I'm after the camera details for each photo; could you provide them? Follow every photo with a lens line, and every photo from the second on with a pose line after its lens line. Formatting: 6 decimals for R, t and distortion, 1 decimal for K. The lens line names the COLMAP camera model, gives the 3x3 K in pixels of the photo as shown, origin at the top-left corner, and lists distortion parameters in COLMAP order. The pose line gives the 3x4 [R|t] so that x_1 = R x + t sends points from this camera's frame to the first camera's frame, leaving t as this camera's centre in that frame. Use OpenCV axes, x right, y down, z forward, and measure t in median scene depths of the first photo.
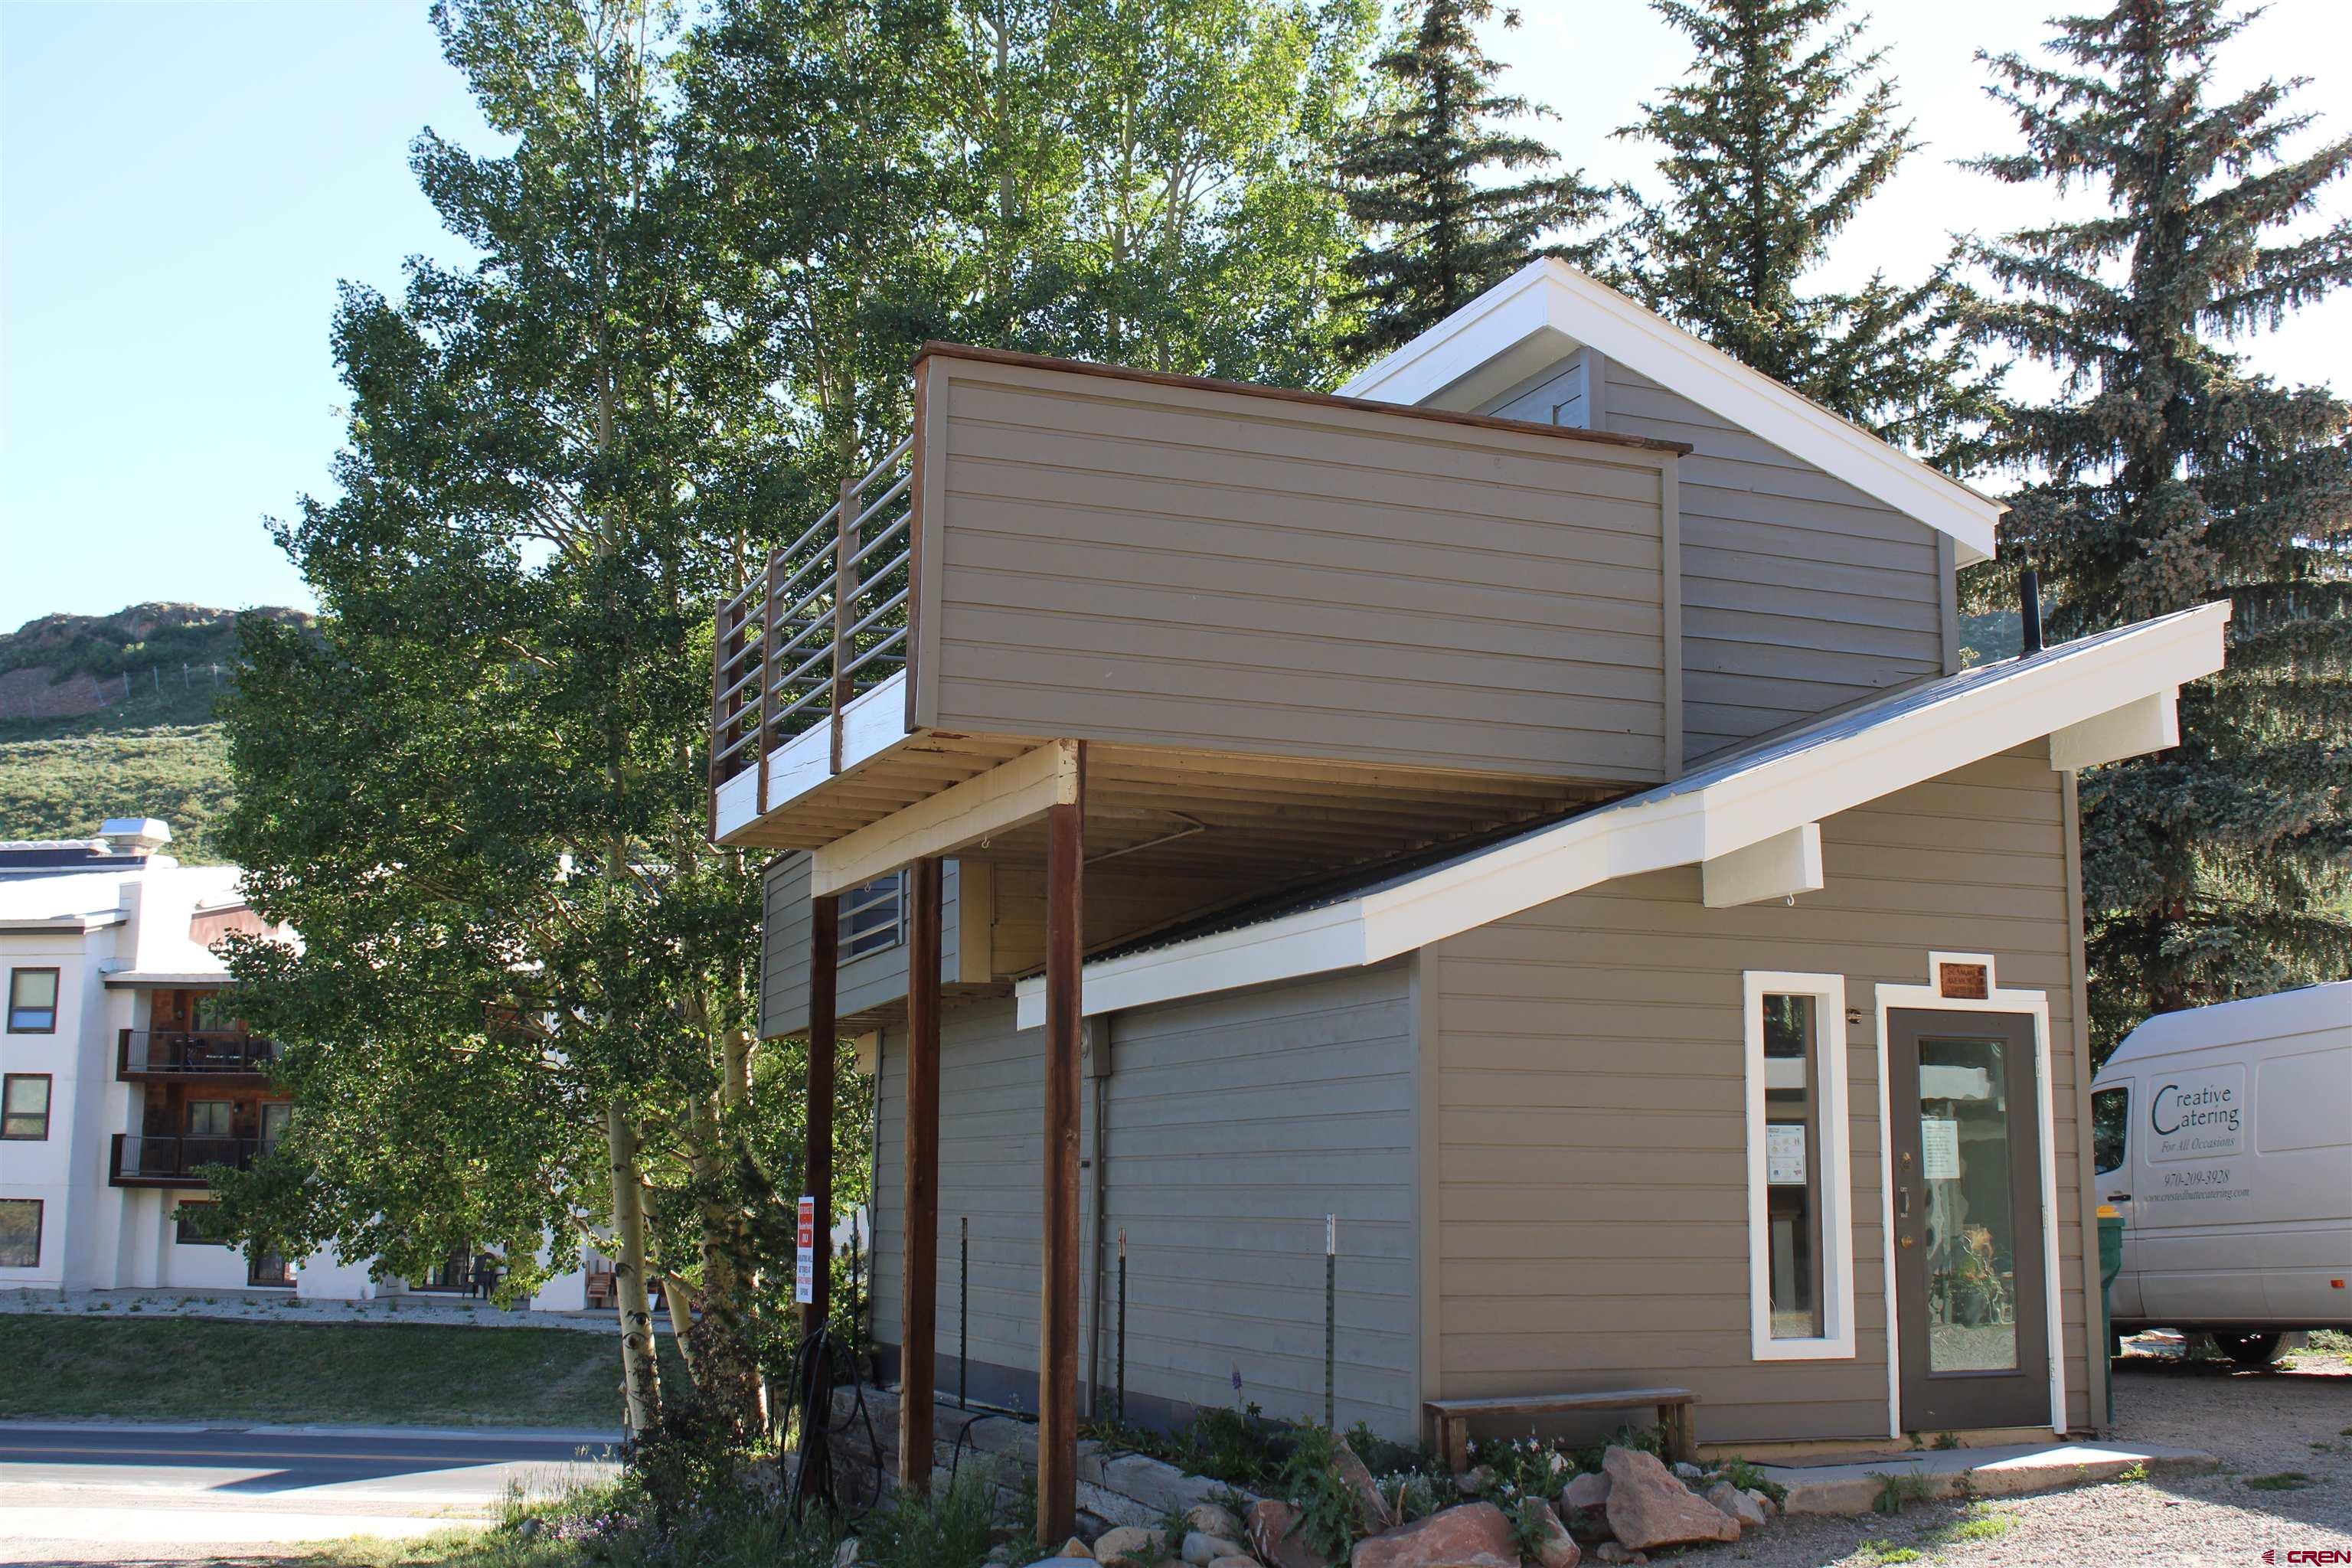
lens RADIAL K [[2630.9, 0, 1176.0], [0, 2630.9, 784.0], [0, 0, 1]] dist [-0.090302, 0.261678]
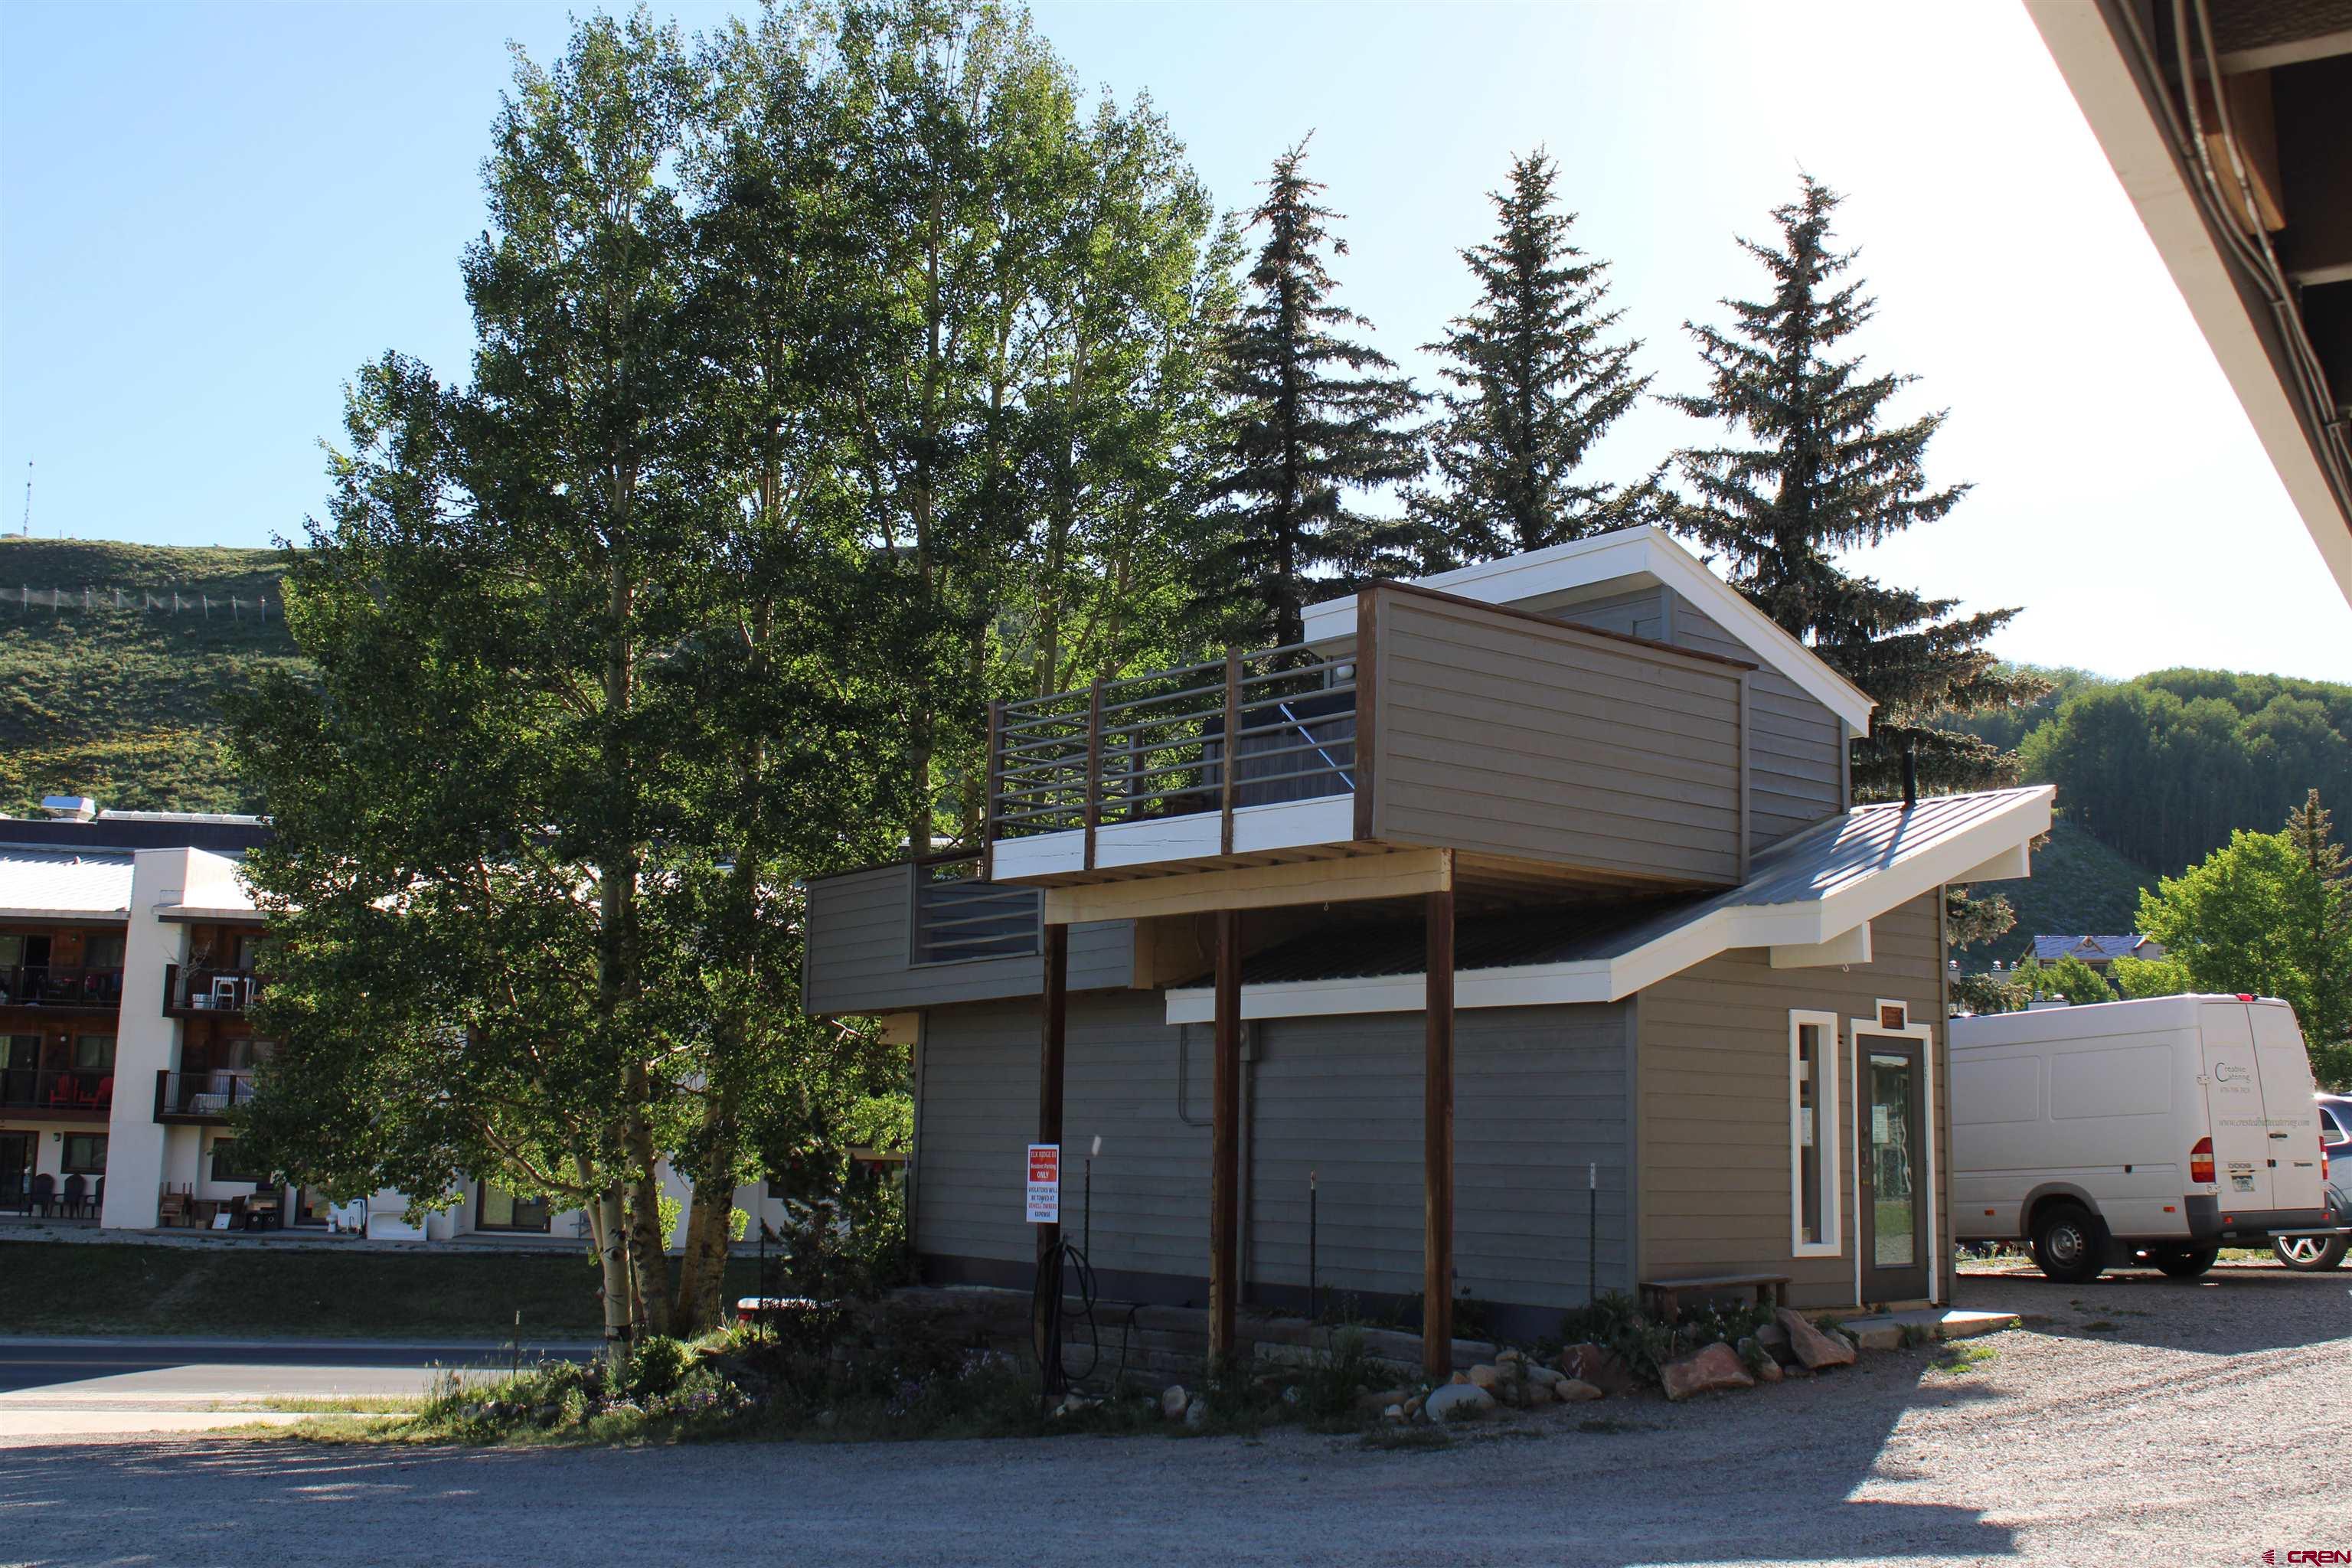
lens RADIAL K [[2398.0, 0, 1176.0], [0, 2398.0, 784.0], [0, 0, 1]] dist [-0.057559, 0.015616]
pose [[0.960377, 0.056745, 0.272868, -0.282916], [-0.059378, 0.998235, 0.001393, -0.022944], [-0.272307, -0.017541, 0.962051, -0.143489]]
